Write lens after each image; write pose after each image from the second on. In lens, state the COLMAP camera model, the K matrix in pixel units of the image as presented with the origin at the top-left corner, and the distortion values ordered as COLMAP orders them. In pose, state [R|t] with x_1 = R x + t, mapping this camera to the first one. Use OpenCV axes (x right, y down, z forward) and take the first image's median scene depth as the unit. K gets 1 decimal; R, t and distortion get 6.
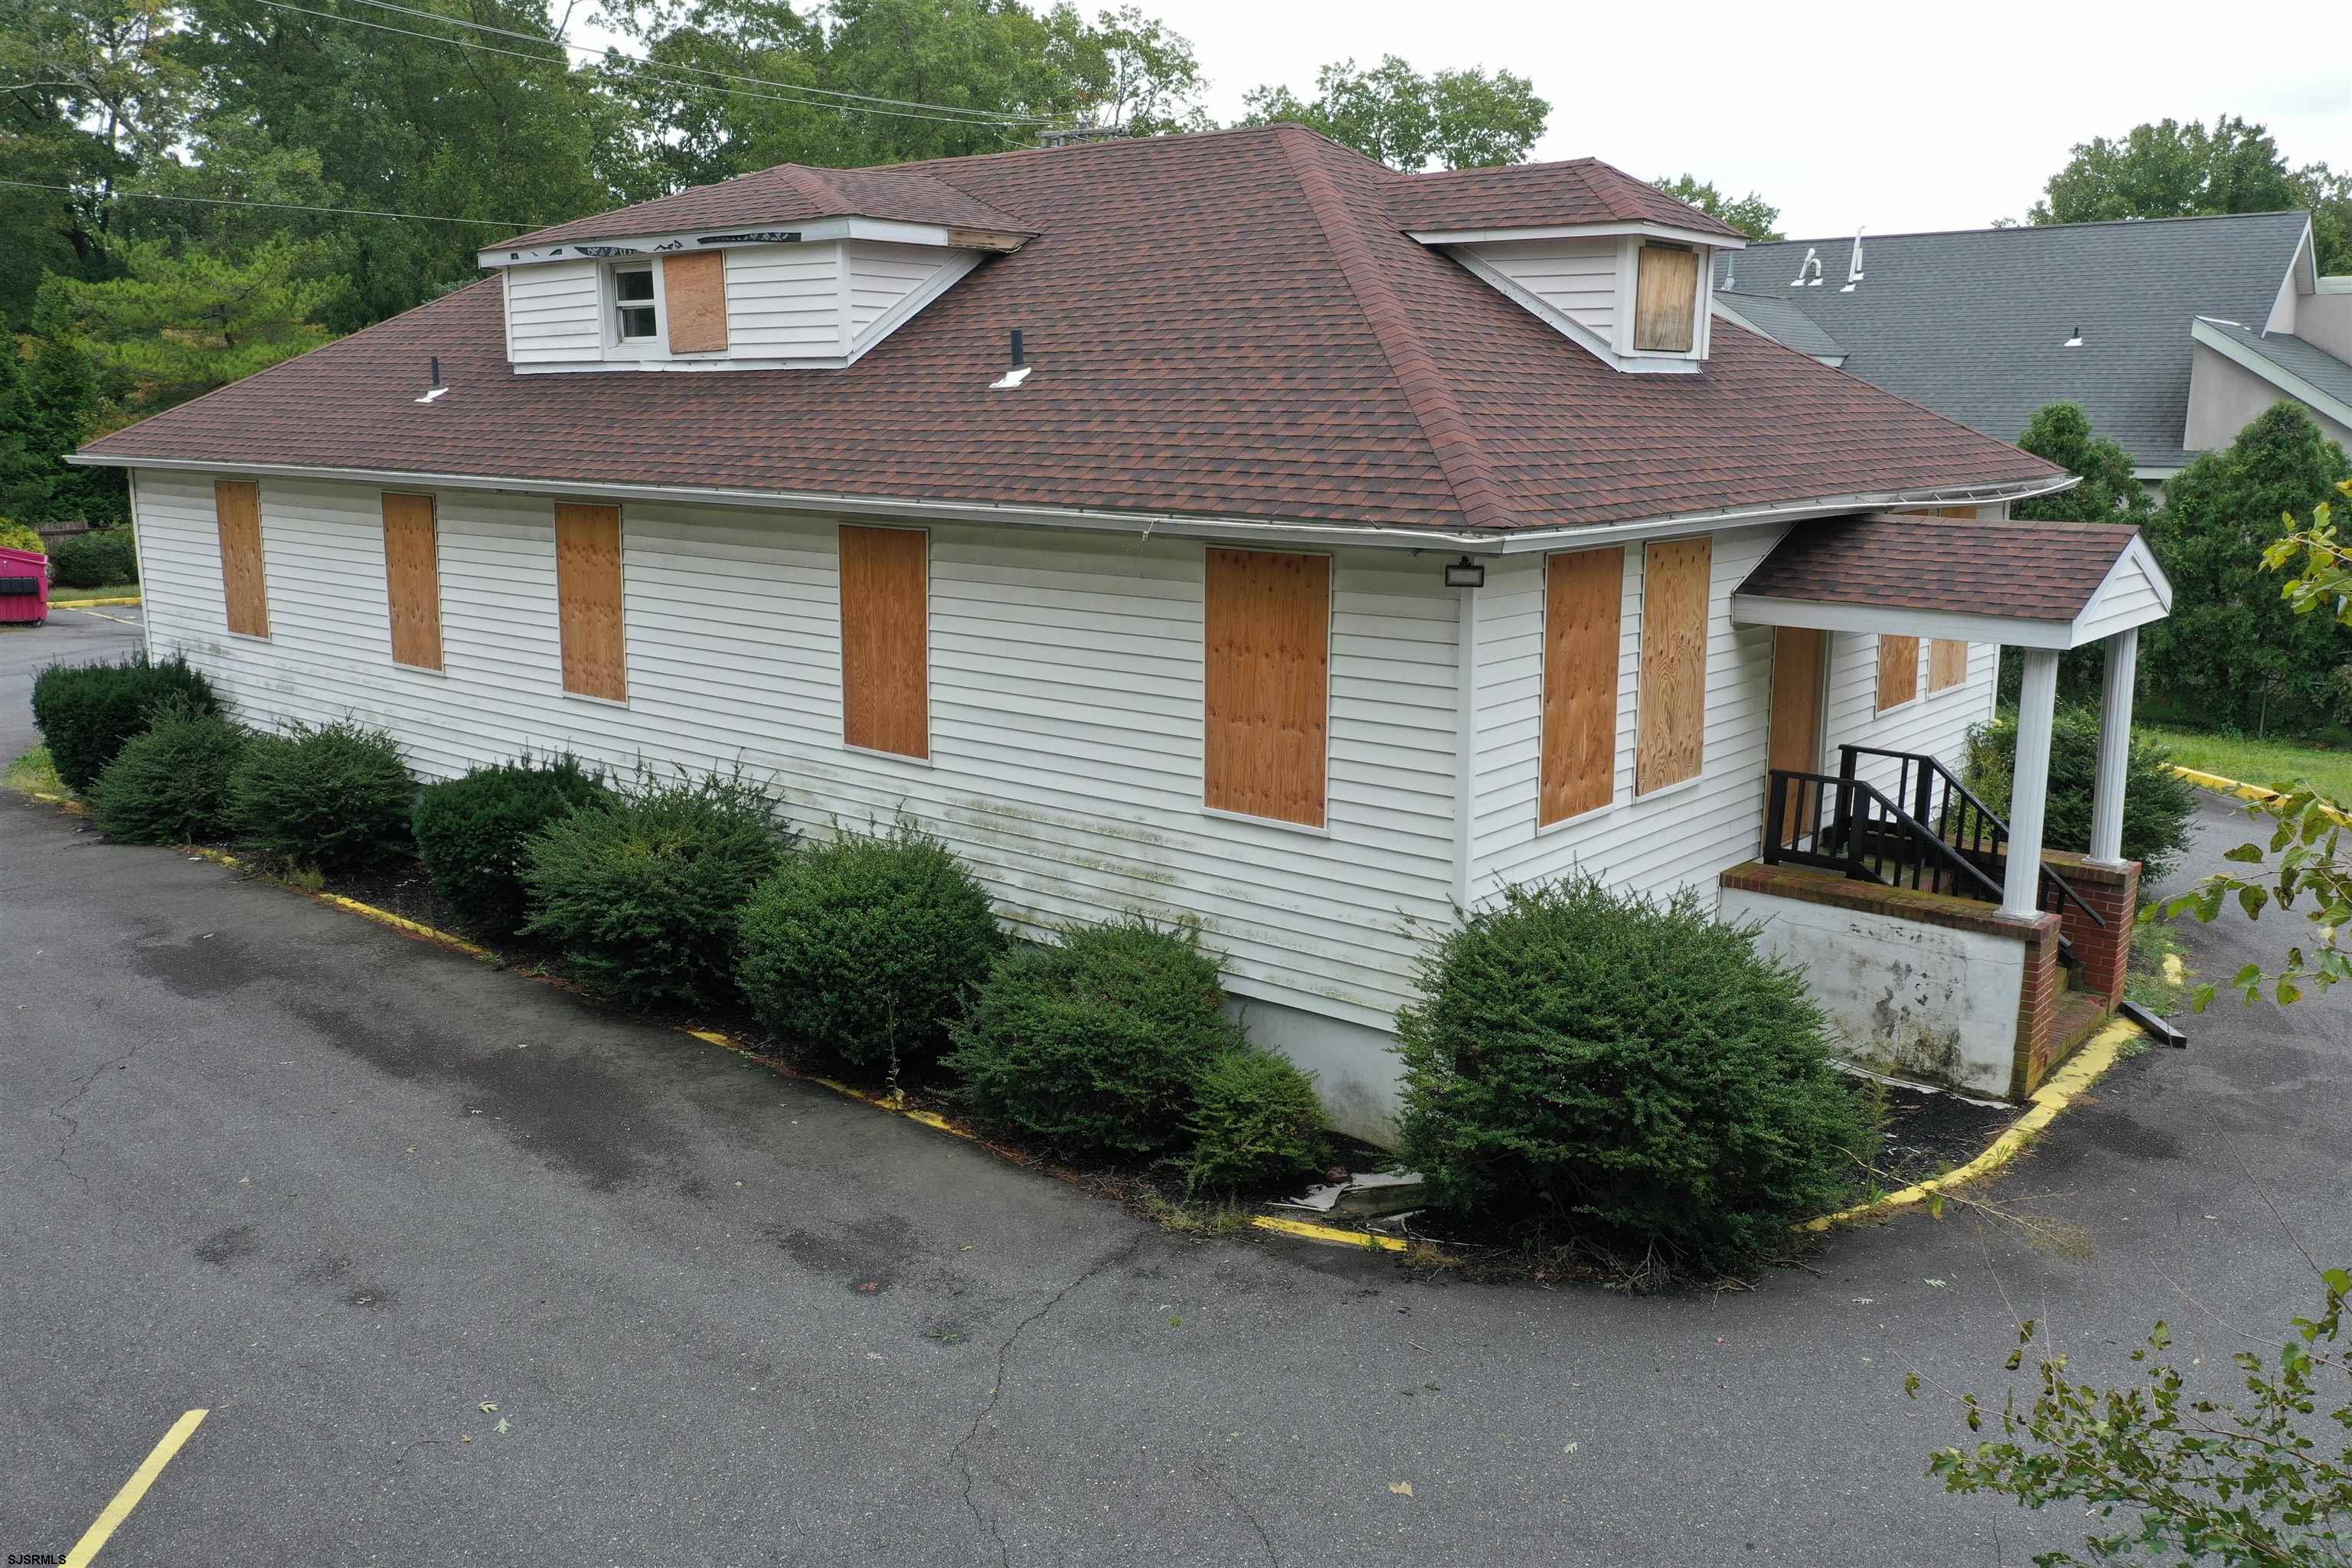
lens RADIAL K [[1859.7, 0, 1179.8], [0, 1859.7, 786.6], [0, 0, 1]] dist [0.010332, 0.001914]
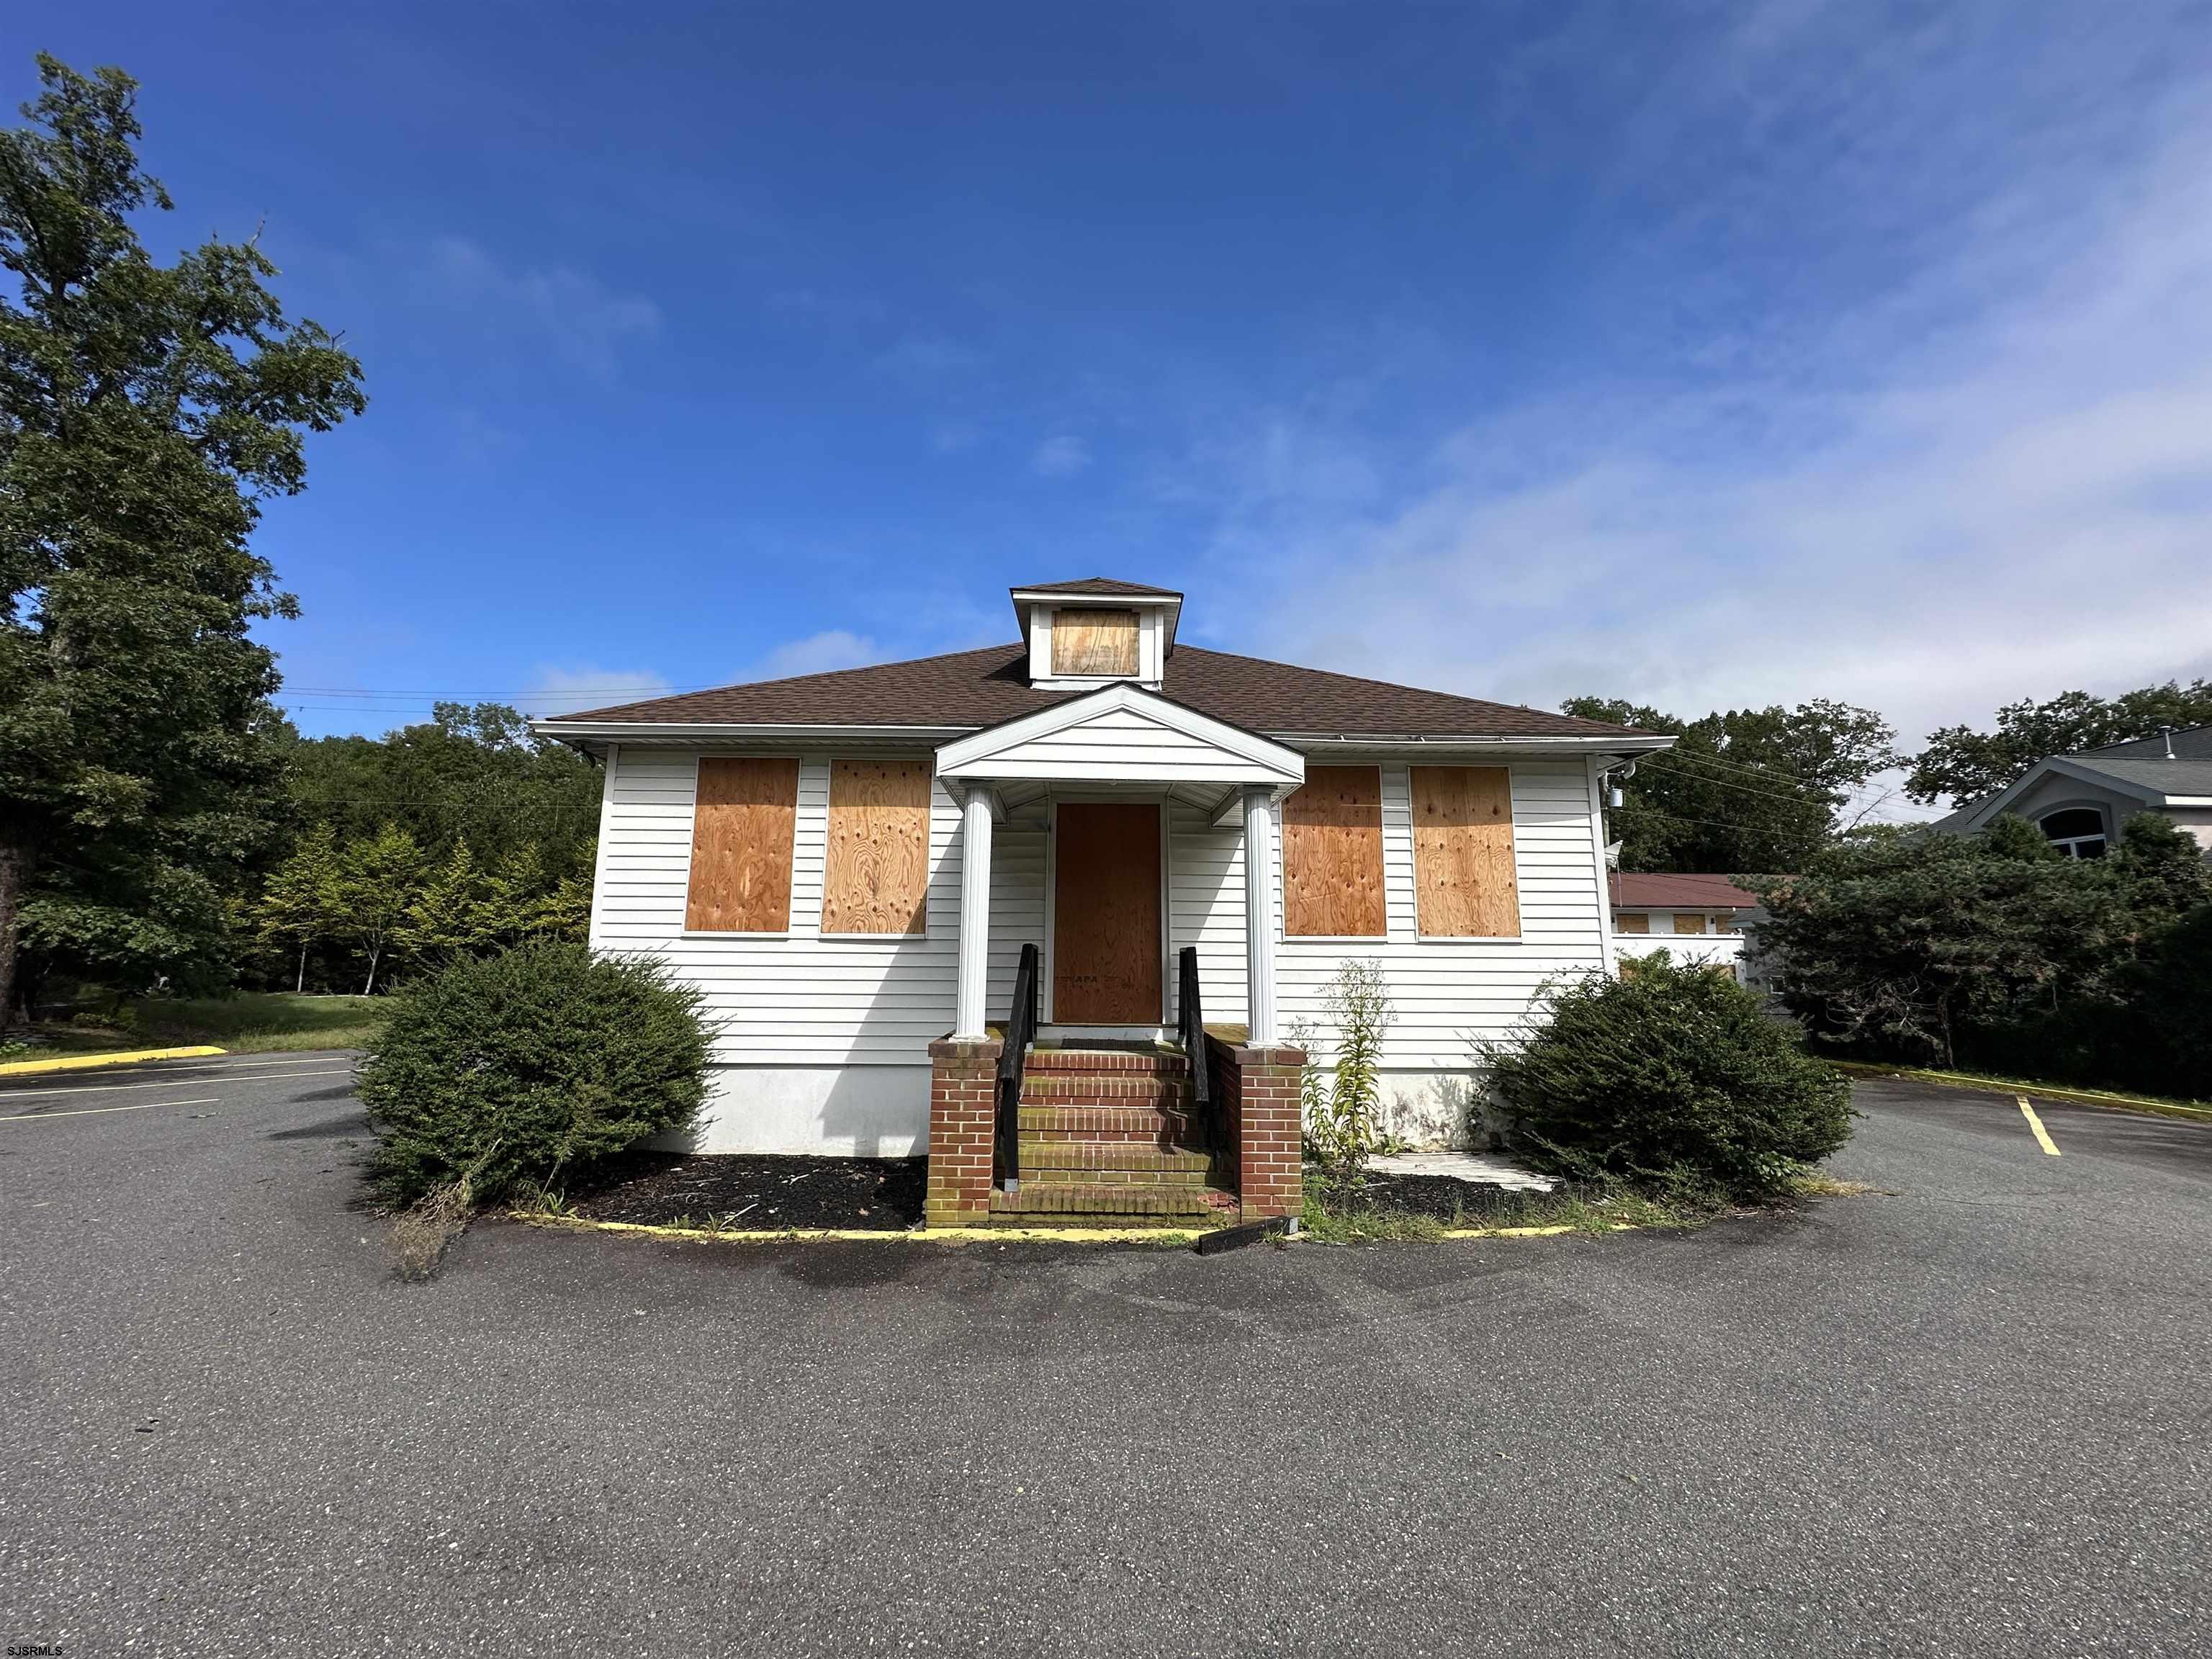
lens RADIAL K [[881.2, 0, 1102.2], [0, 881.2, 826.8], [0, 0, 1]] dist [-0.002414, 0.000578]
pose [[0.661317, -0.111421, -0.741785, 0.674120], [-0.160329, 0.945057, -0.284890, 0.065032], [0.732772, 0.307332, 0.607118, 0.550571]]
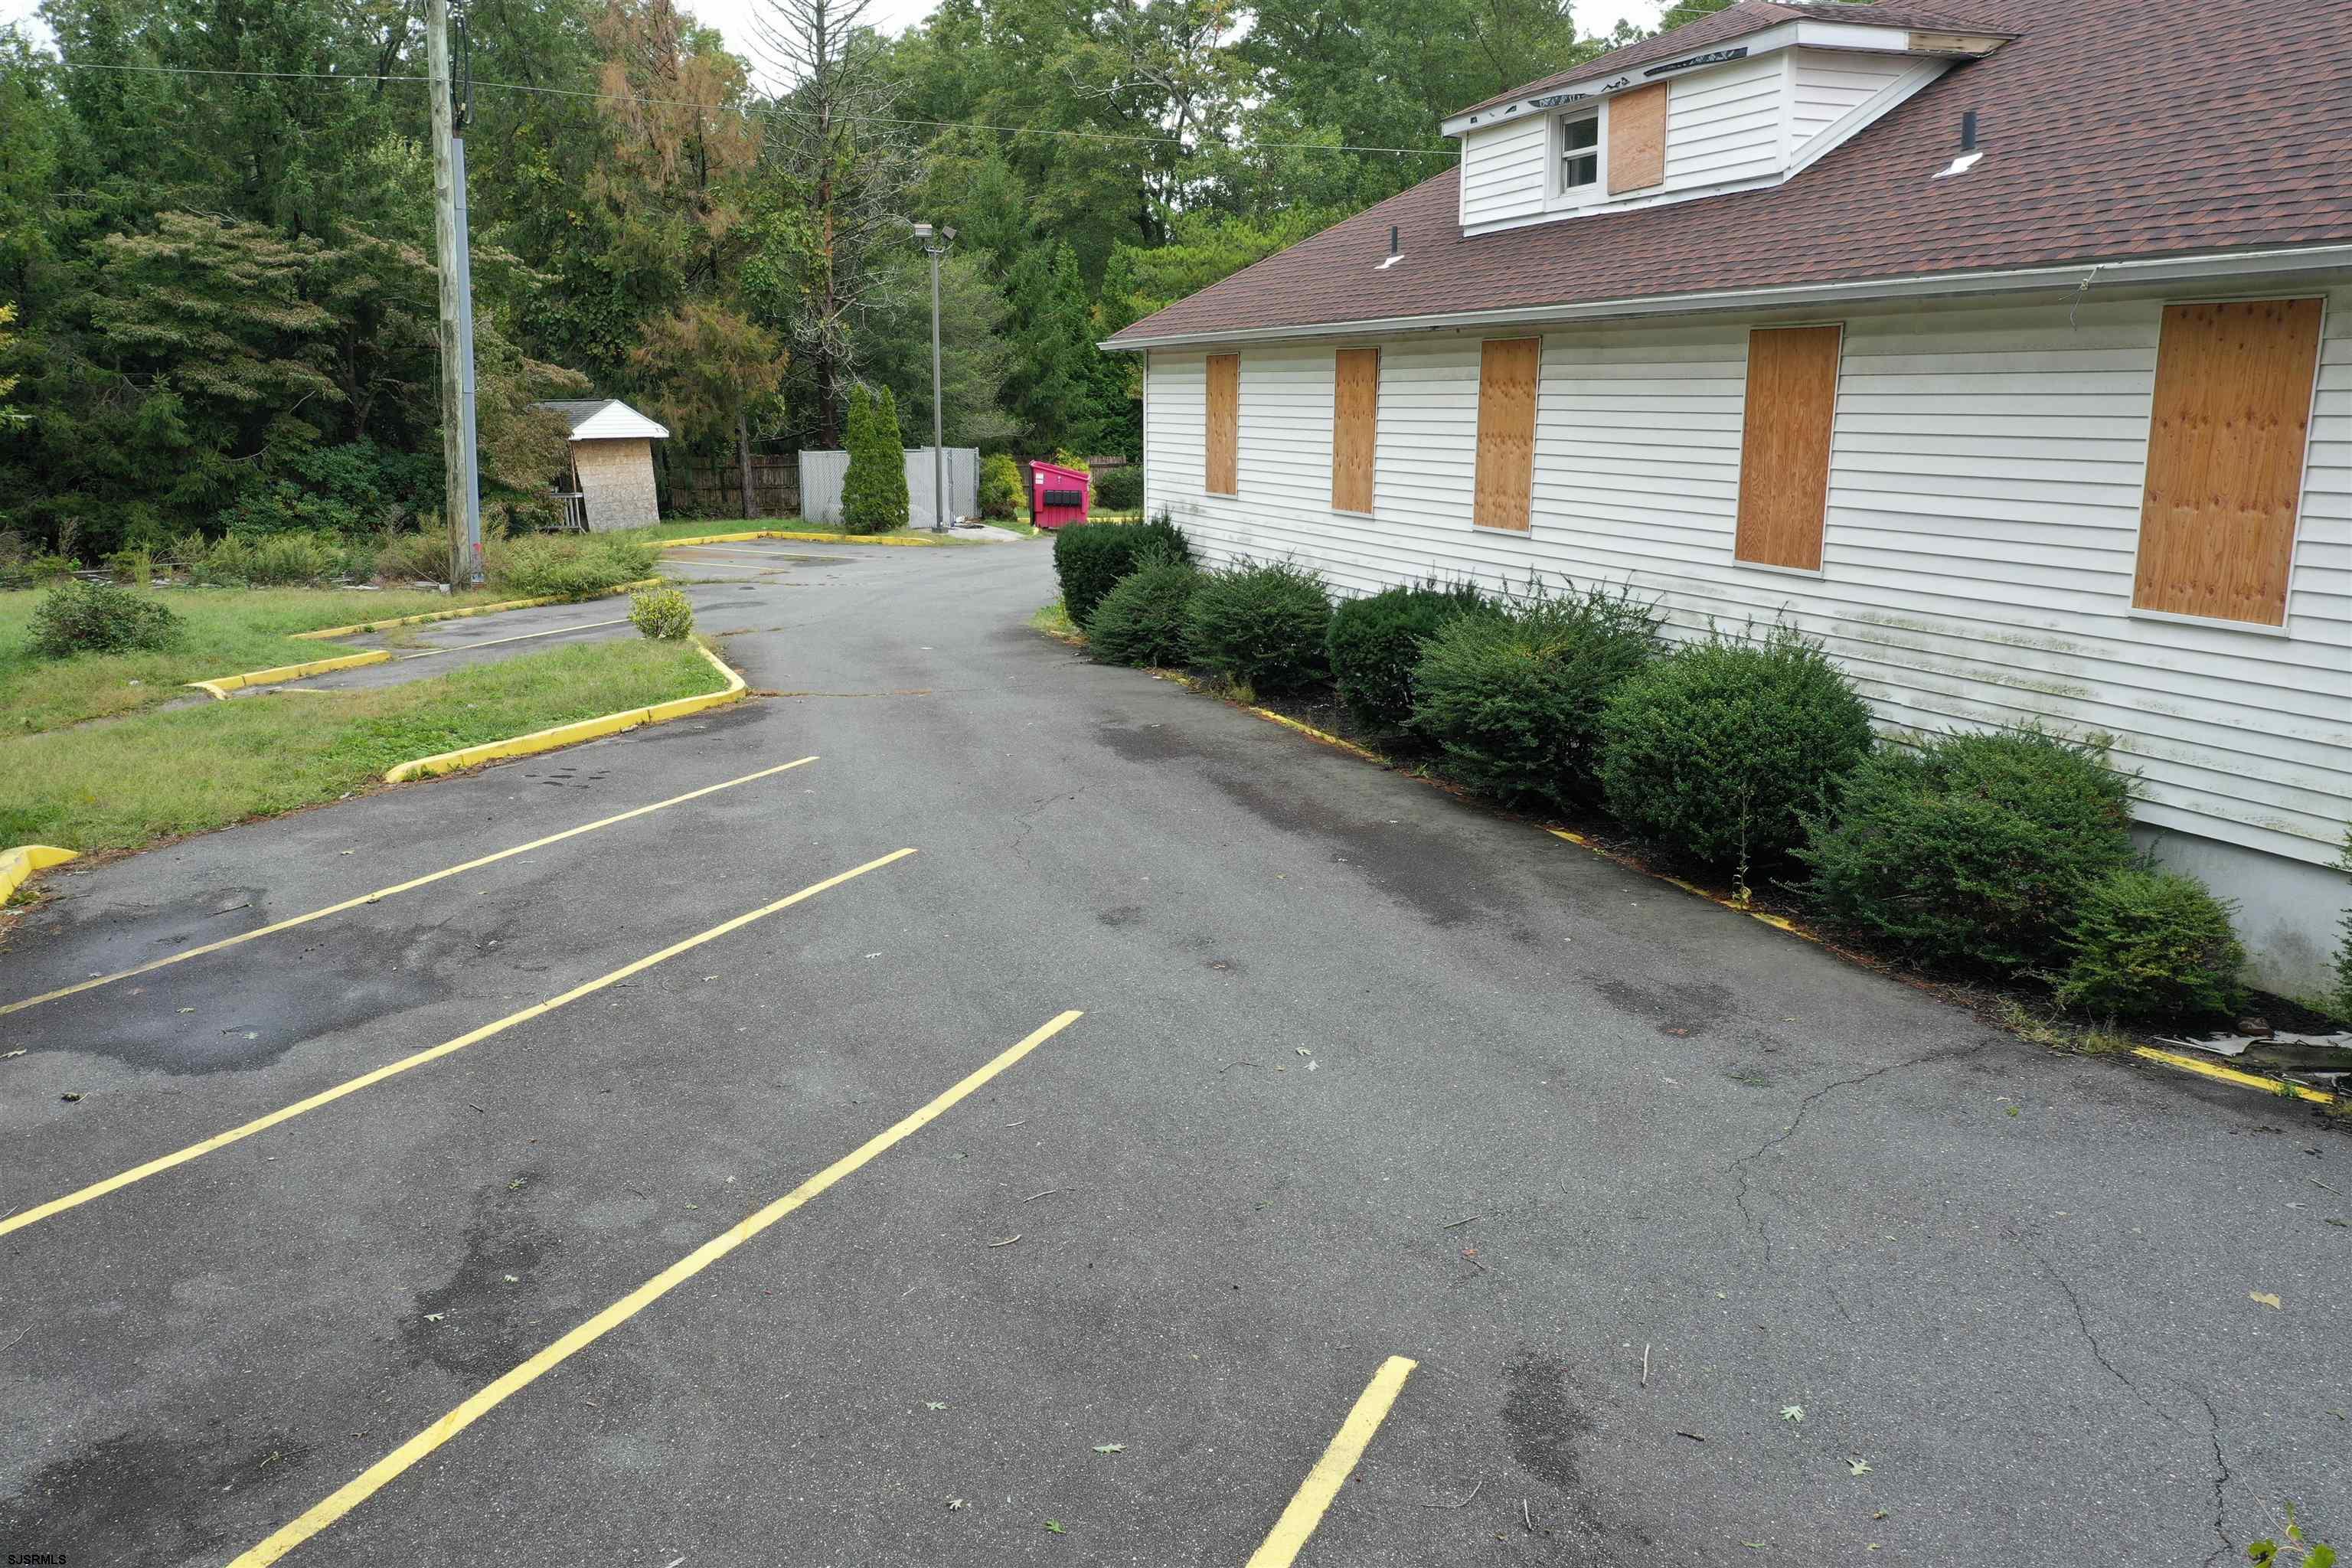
lens RADIAL K [[1859.7, 0, 1179.8], [0, 1859.7, 786.6], [0, 0, 1]] dist [0.010332, 0.001914]
pose [[0.875792, 0.094857, -0.473276, 0.041140], [-0.092421, 0.995313, 0.028463, 0.103394], [0.473757, 0.018813, 0.880454, 0.009342]]
